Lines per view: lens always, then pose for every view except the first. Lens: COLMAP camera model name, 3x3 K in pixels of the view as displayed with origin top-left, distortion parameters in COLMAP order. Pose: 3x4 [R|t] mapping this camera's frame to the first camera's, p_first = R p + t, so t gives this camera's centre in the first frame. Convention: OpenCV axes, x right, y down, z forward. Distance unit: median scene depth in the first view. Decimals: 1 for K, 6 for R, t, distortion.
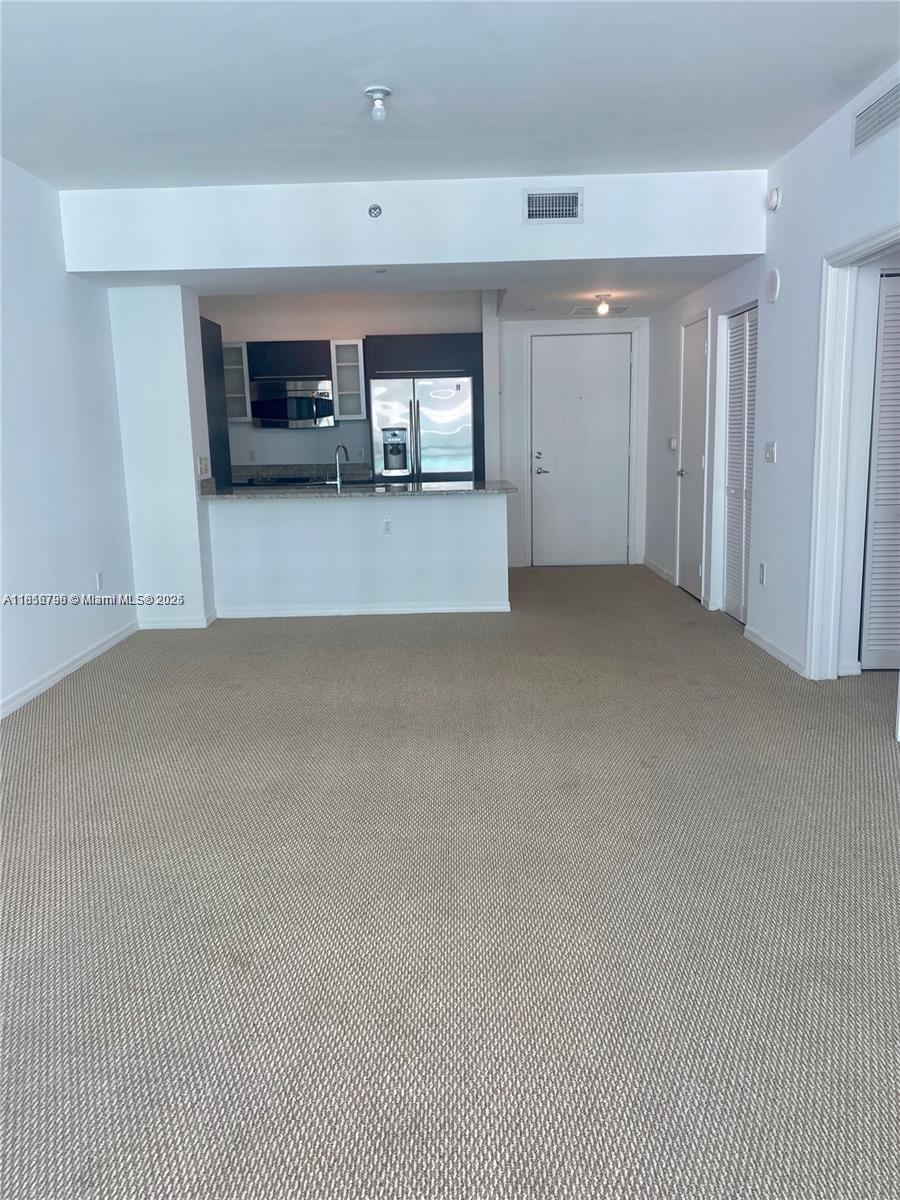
lens RADIAL K [[908.4, 0, 450.0], [0, 908.4, 600.0], [0, 0, 1]] dist [0.096516, -0.138344]
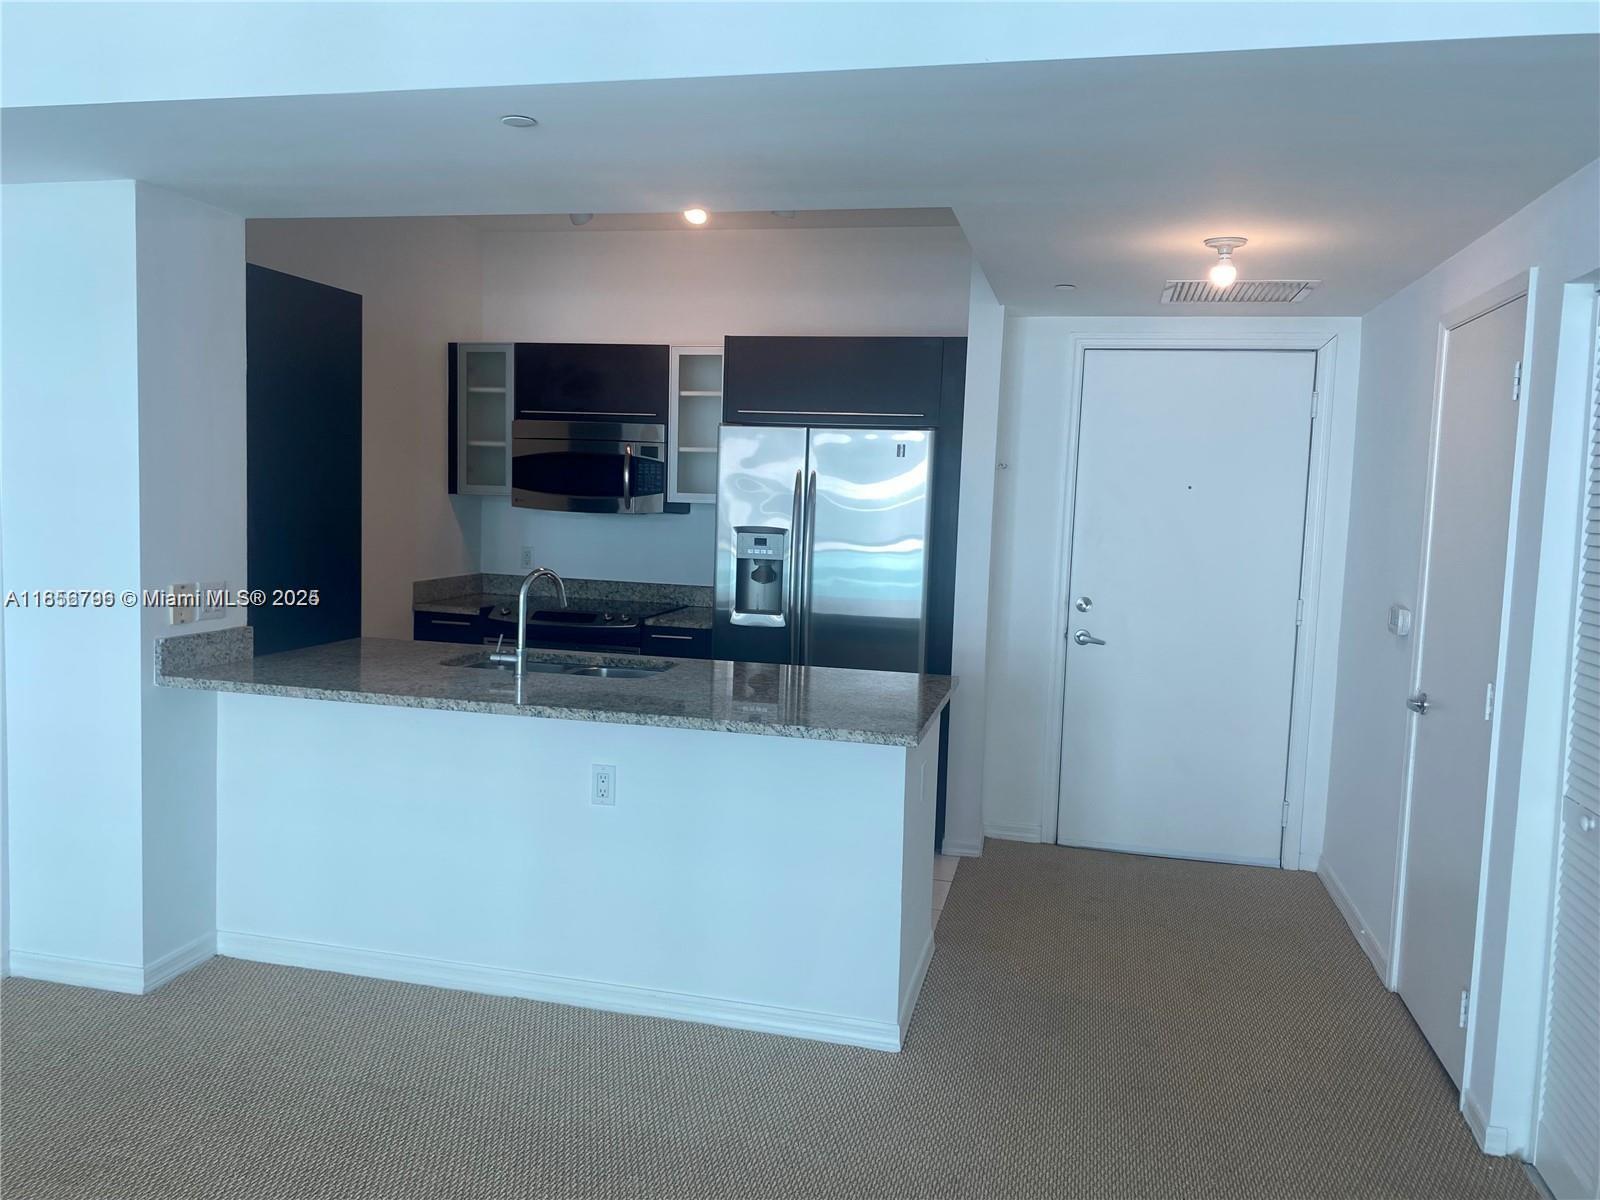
lens RADIAL K [[1211.2, 0, 800.0], [0, 1211.2, 600.0], [0, 0, 1]] dist [0.096516, -0.138344]
pose [[0.970589, 0.080618, -0.226841, 0.103217], [-0.102000, 0.991218, -0.084155, -0.100527], [0.218065, 0.104818, 0.970289, 0.398341]]
